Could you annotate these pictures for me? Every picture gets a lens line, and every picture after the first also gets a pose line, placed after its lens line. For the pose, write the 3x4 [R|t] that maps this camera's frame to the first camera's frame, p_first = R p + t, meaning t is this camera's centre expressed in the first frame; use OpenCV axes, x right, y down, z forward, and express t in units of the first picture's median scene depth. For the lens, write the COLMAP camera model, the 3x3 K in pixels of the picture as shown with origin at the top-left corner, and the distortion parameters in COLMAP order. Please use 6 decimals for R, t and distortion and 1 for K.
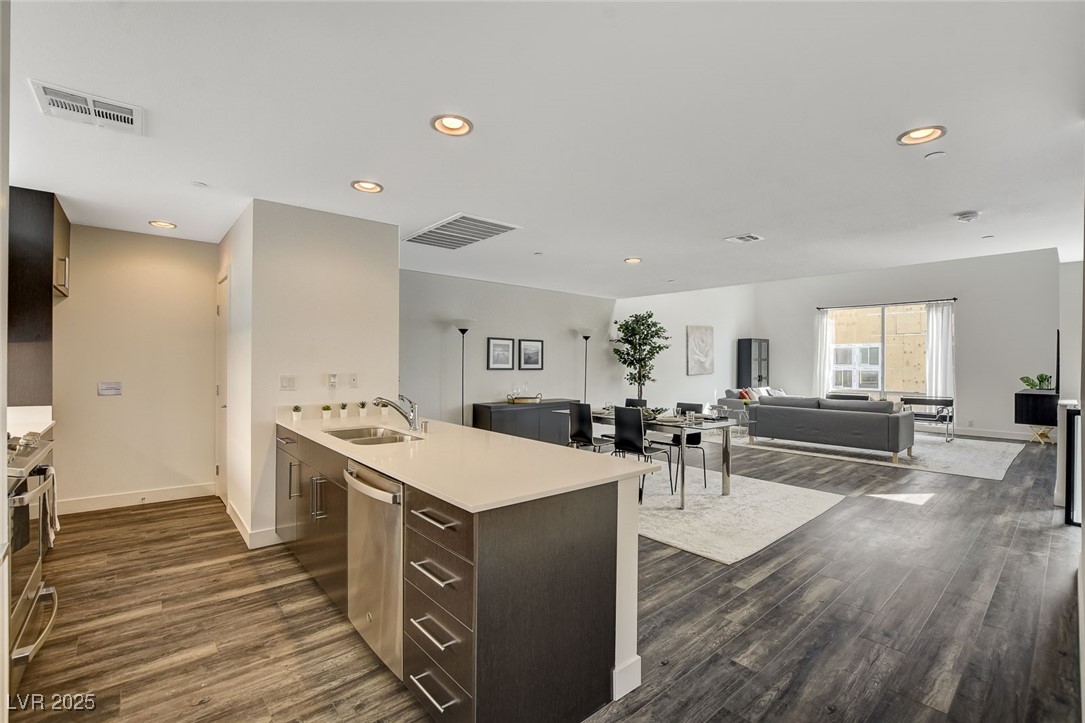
lens RADIAL K [[480.0, 0, 542.0], [0, 480.0, 359.1], [0, 0, 1]] dist [-0.031627, 0.000557]
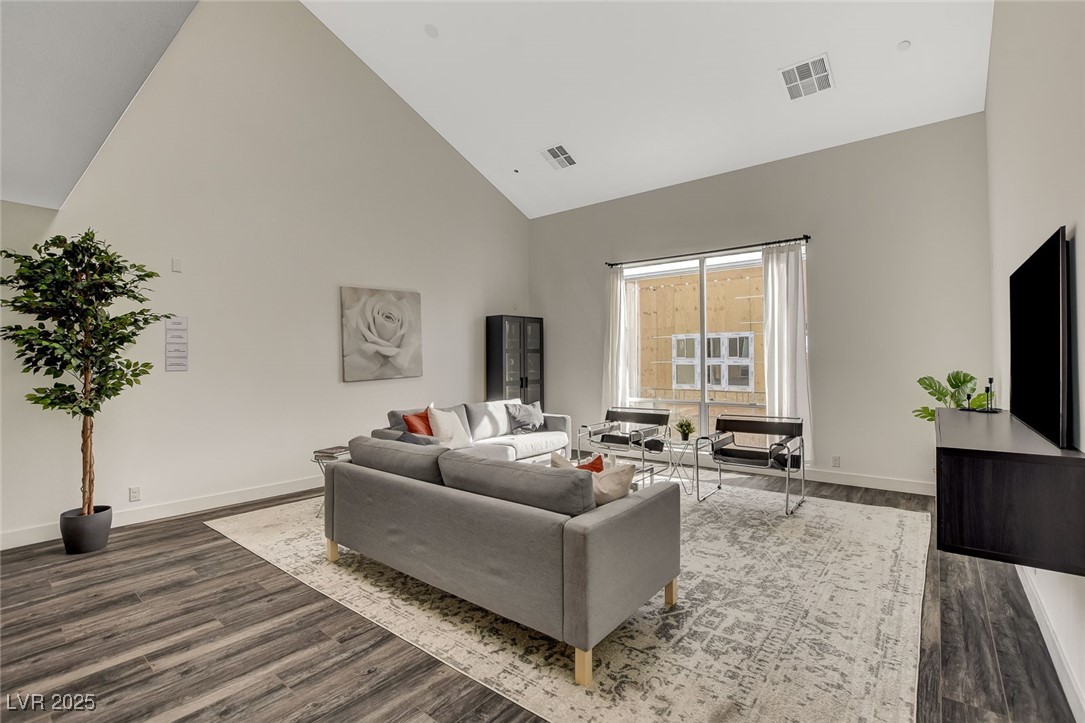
lens RADIAL K [[497.2, 0, 544.4], [0, 497.2, 357.7], [0, 0, 1]] dist [-0.019251, 0.000313]
pose [[0.983269, -0.010967, 0.181828, 1.034268], [0.010123, 0.999933, 0.005570, 0.017013], [-0.181877, -0.003636, 0.983315, 1.066754]]
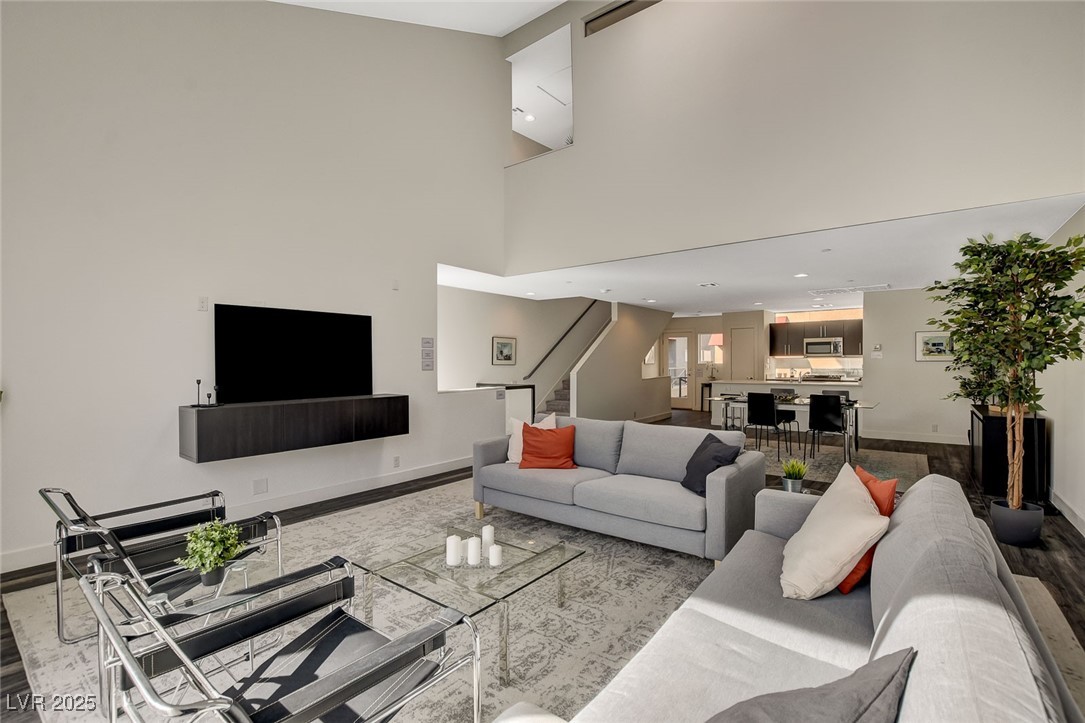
lens RADIAL K [[480.0, 0, 542.0], [0, 480.0, 359.1], [0, 0, 1]] dist [-0.031627, 0.000557]
pose [[-0.980294, -0.004063, -0.197503, 1.387831], [-0.001612, 0.999920, -0.012573, 0.031427], [0.197538, -0.012007, -0.980222, 2.689573]]
